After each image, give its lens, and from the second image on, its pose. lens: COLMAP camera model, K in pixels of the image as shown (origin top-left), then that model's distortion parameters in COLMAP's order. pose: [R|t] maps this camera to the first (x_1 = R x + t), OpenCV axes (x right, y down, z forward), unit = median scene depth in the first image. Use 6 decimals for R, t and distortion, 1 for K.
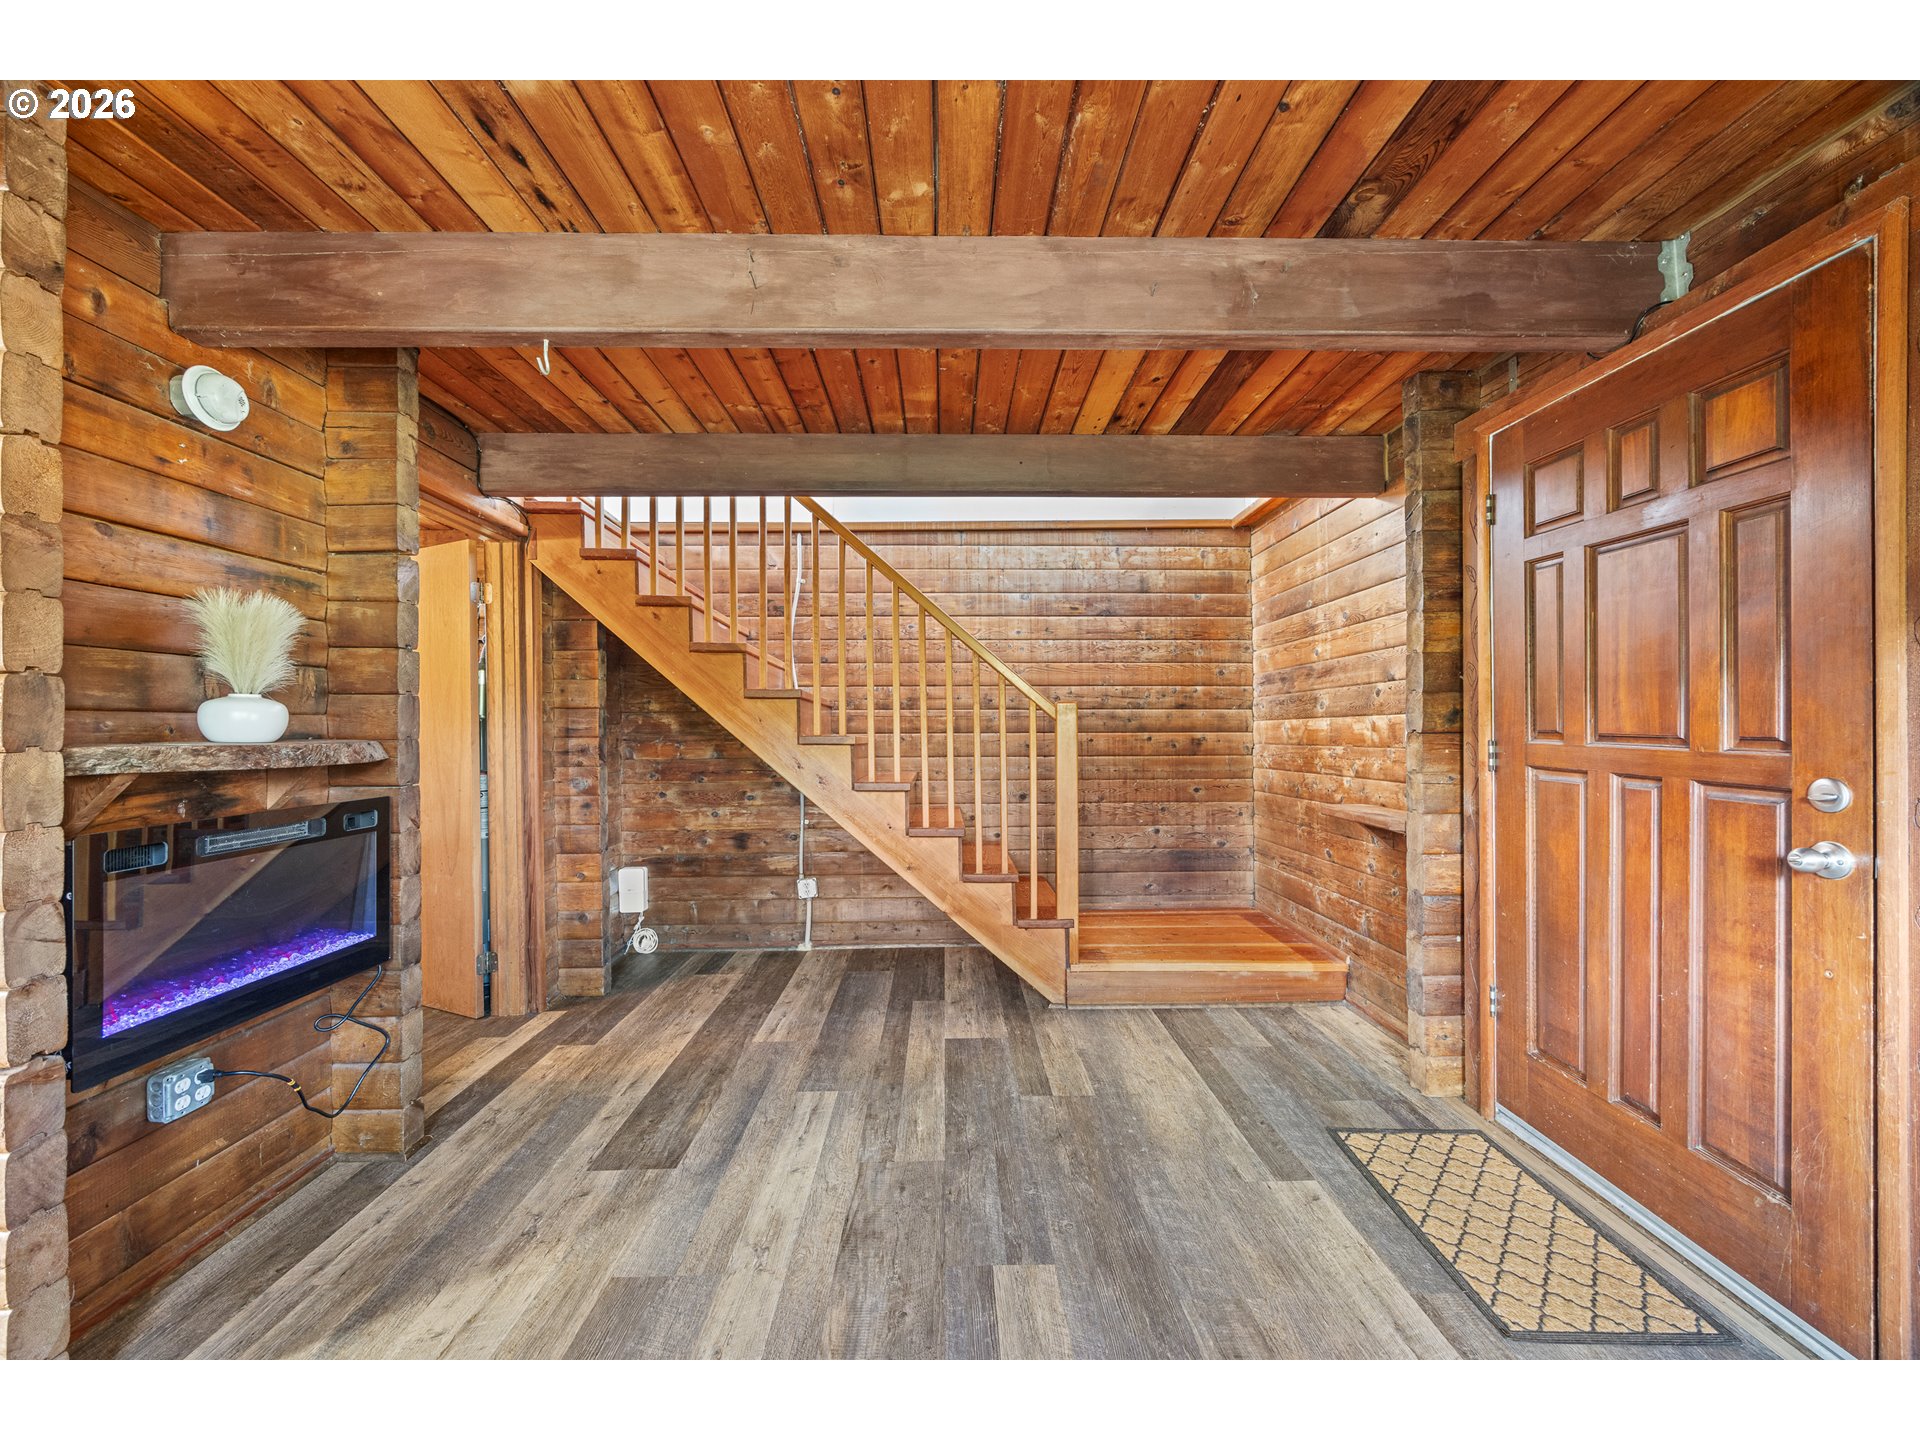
lens RADIAL K [[731.4, 0, 960.0], [0, 731.4, 720.0], [0, 0, 1]] dist [-0.000287, 0.000008]
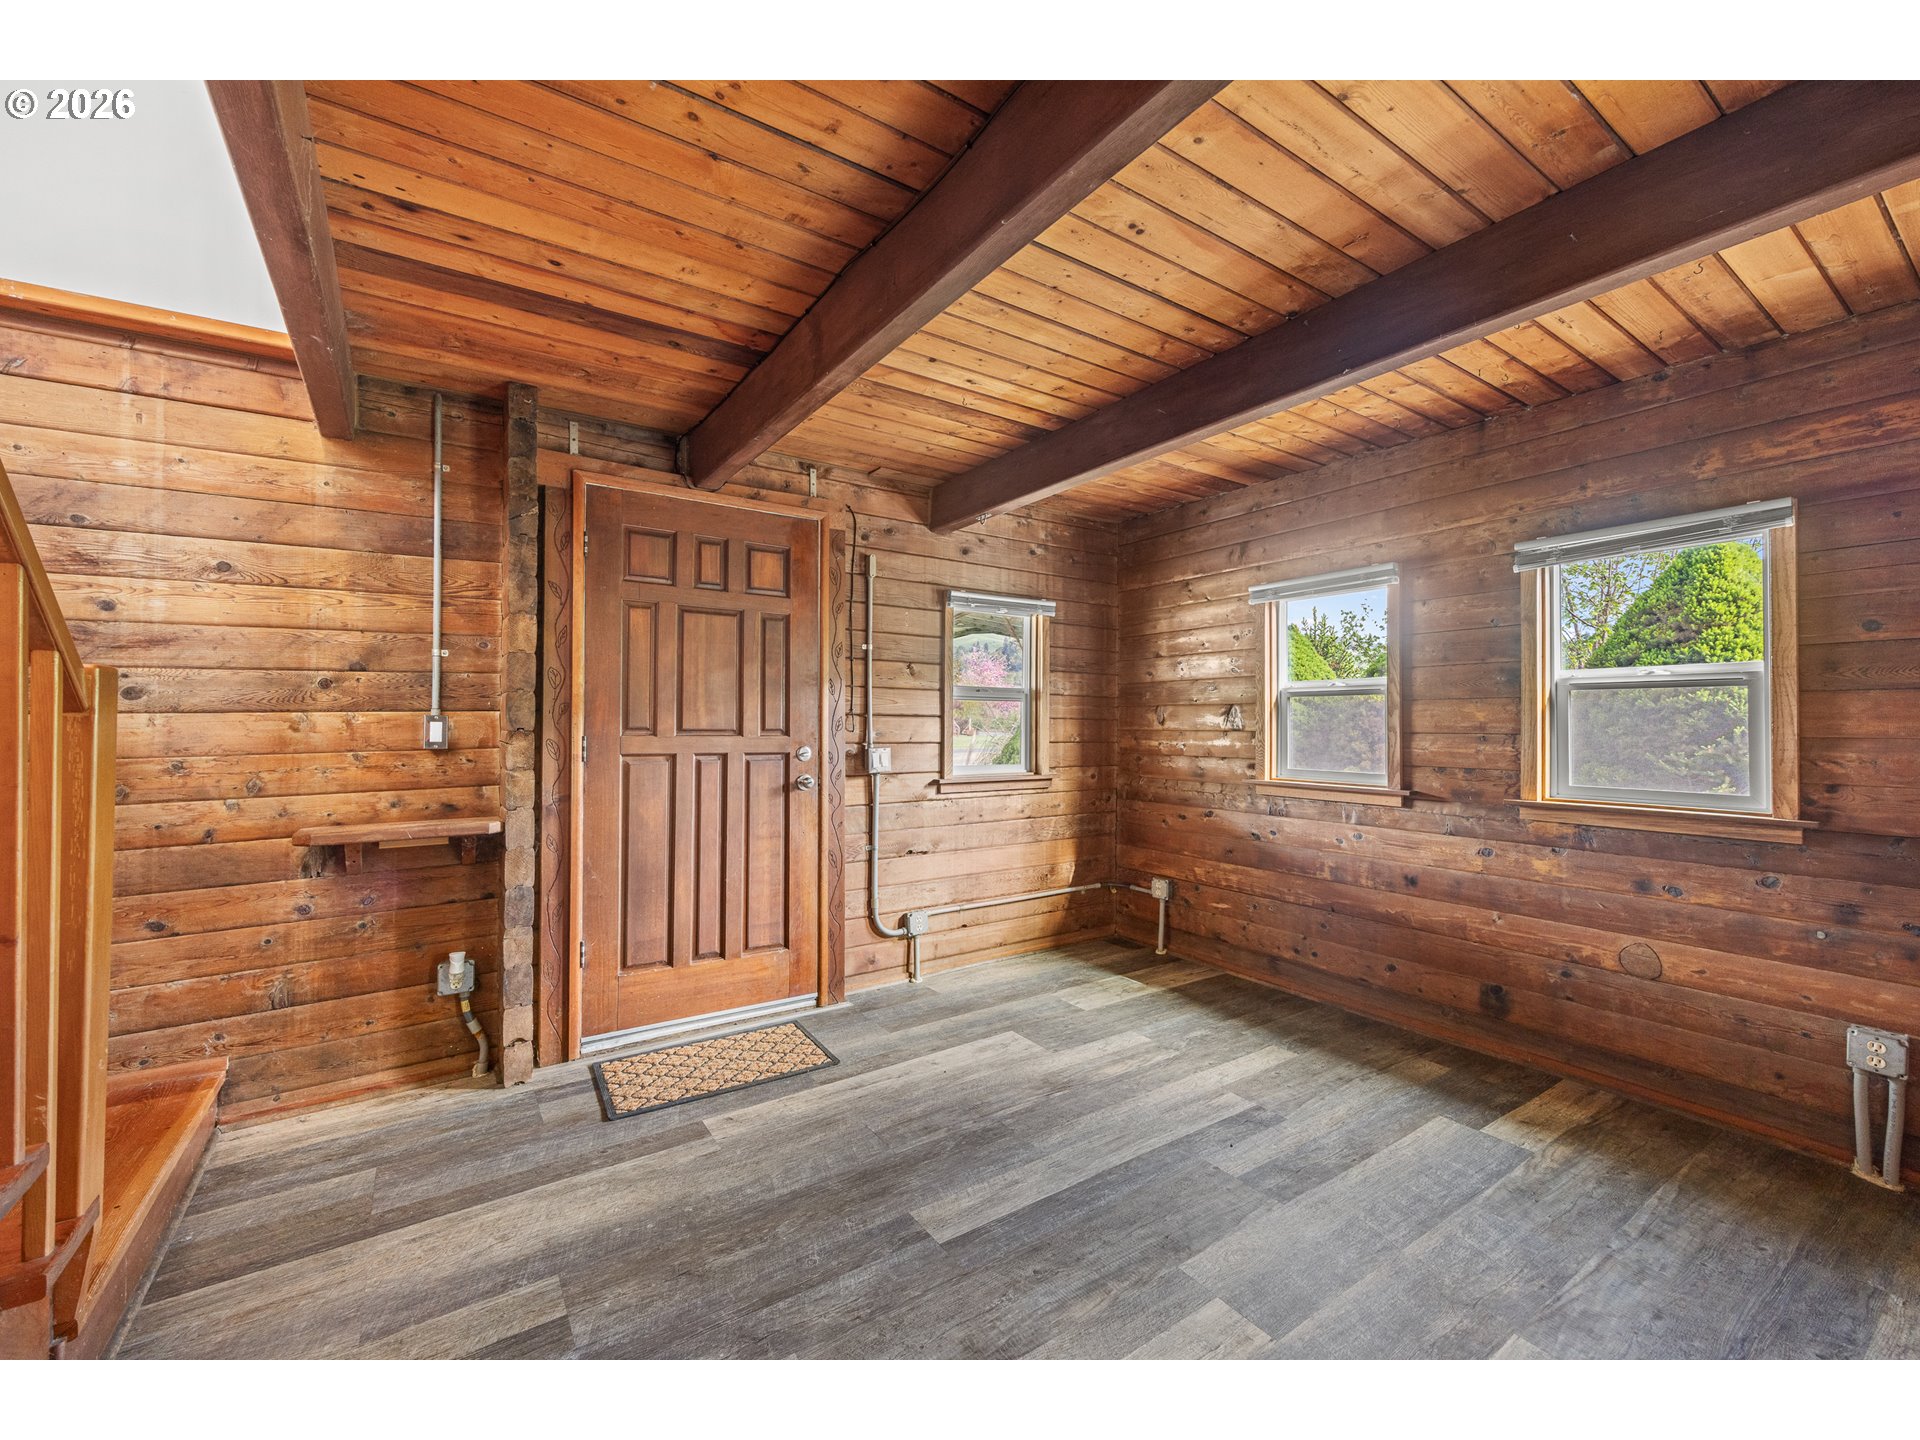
lens RADIAL K [[777.2, 0, 953.4], [0, 777.2, 718.2], [0, 0, 1]] dist [0.003789, -0.000012]
pose [[-0.538555, 0.009791, 0.842533, -0.756140], [-0.000153, 0.999931, -0.011717, 0.016461], [-0.842590, -0.006439, -0.538517, 1.332443]]
